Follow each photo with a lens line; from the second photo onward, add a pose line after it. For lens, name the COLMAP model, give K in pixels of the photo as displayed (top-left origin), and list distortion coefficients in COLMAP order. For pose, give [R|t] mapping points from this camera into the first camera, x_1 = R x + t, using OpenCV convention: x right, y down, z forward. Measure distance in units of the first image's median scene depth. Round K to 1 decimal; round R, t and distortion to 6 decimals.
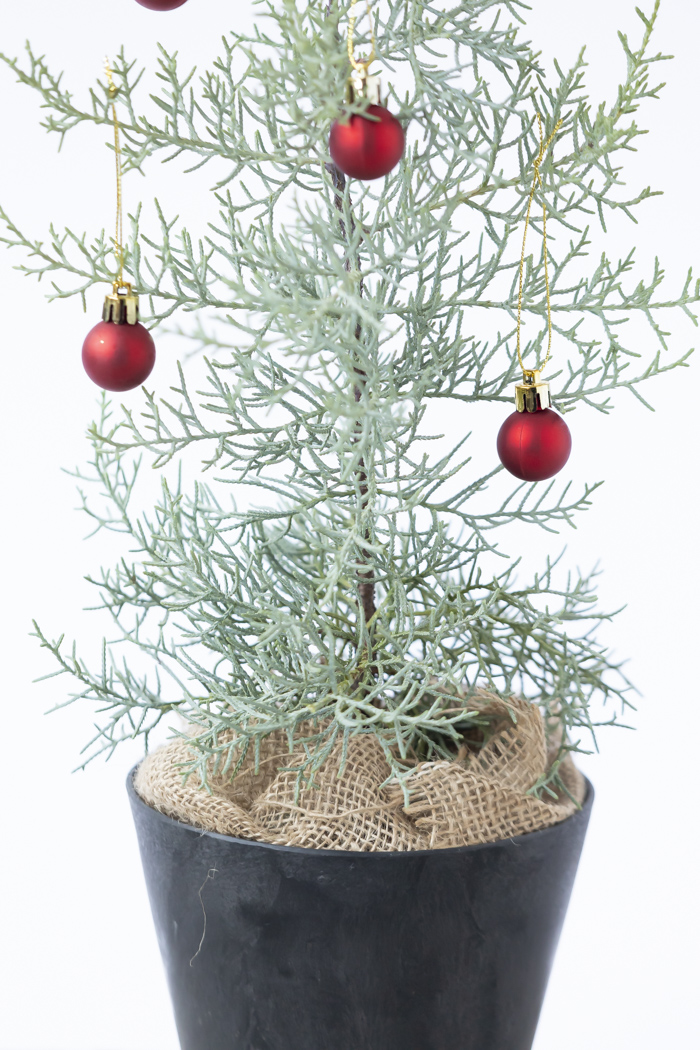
lens RADIAL K [[5027.7, 0, 263.0], [0, 5027.7, 580.0], [0, 0, 1]] dist [-0.012262, 0.303364]
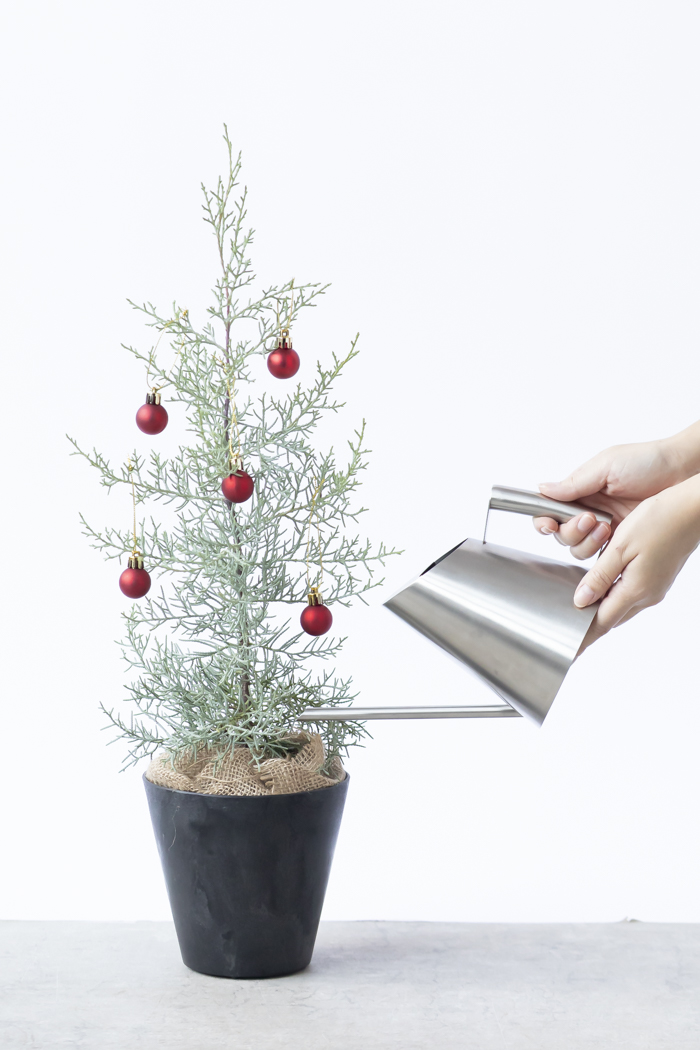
lens RADIAL K [[3168.0, 0, 351.3], [0, 3168.0, 463.3], [0, 0, 1]] dist [-0.153536, 0.301892]
pose [[0.999900, -0.013795, 0.003087, 0.066656], [0.014097, 0.989326, -0.145035, 0.112747], [-0.001053, 0.145064, 0.989422, -0.445297]]
